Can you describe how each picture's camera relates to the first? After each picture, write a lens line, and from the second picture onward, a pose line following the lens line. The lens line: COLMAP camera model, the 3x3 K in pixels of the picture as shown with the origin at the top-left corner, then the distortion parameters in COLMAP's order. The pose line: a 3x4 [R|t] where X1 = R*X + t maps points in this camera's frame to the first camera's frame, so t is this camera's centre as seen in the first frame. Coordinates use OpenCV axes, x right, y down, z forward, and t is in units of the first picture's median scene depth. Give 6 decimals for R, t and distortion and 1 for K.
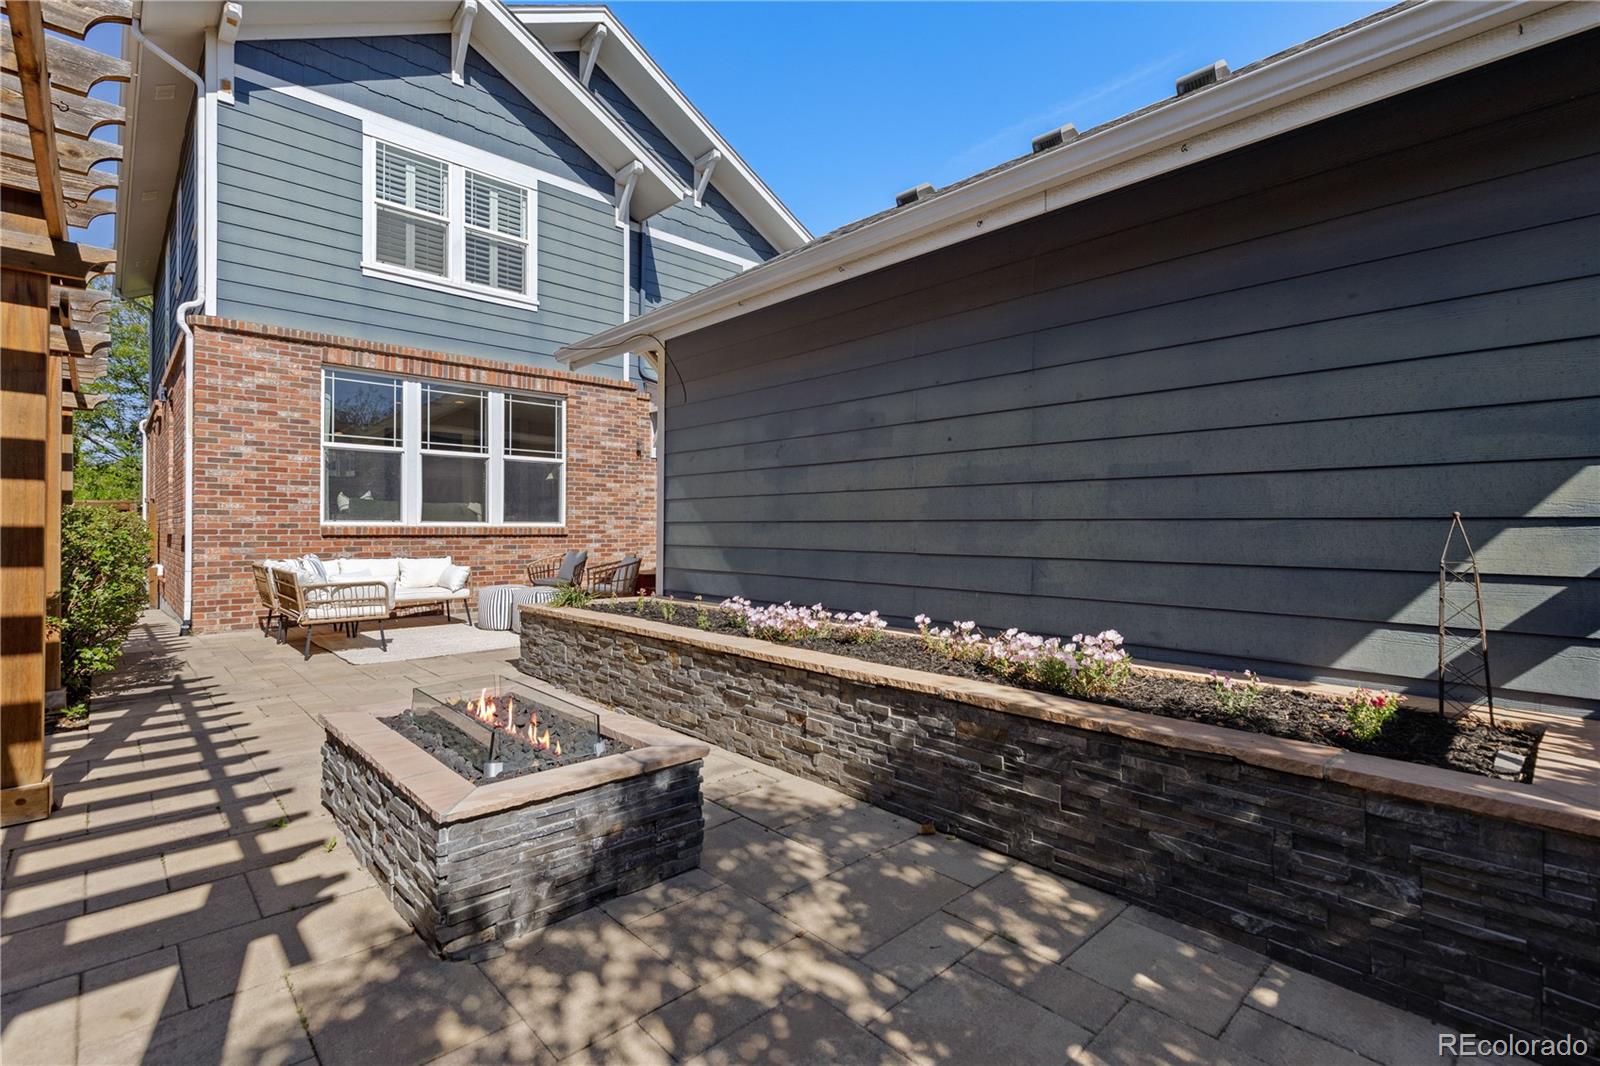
lens RADIAL K [[733.5, 0, 787.6], [0, 733.5, 530.9], [0, 0, 1]] dist [0.013217, -0.002352]
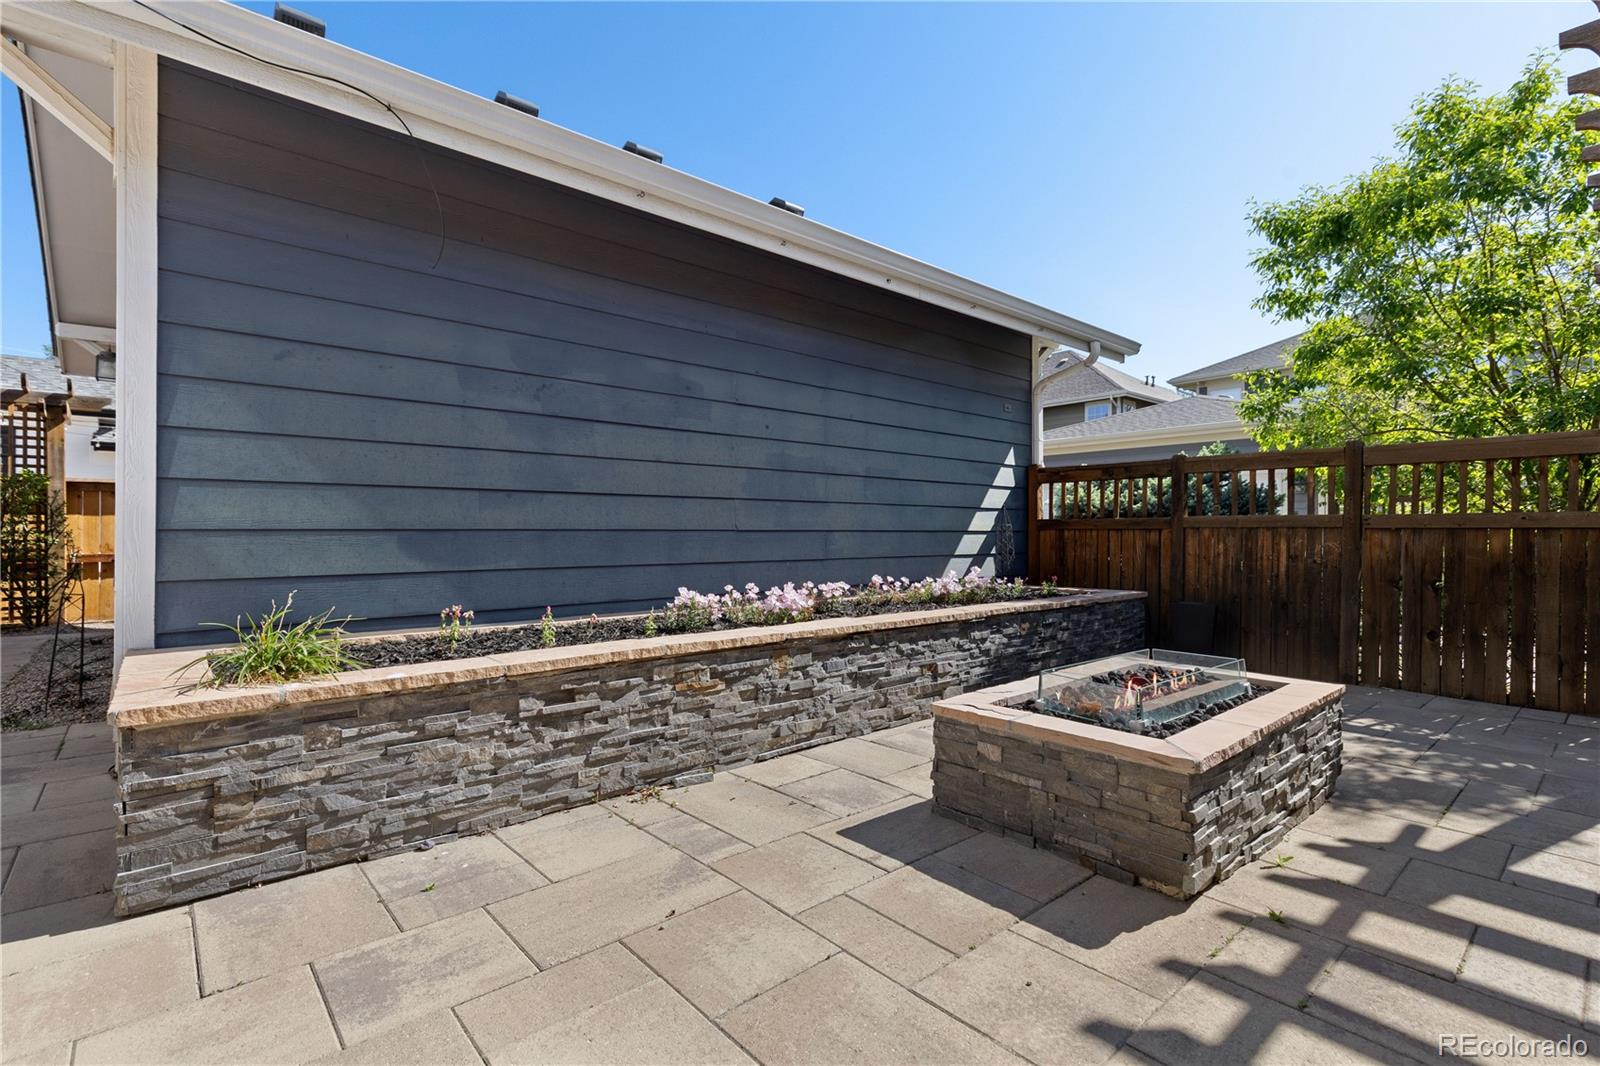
lens RADIAL K [[733.5, 0, 791.5], [0, 733.5, 532.8], [0, 0, 1]] dist [0.013217, -0.002352]
pose [[0.035397, -0.007999, 0.999341, -1.050526], [0.000342, 0.999968, 0.007992, 0.032053], [-0.999373, 0.000059, 0.035399, 1.083673]]
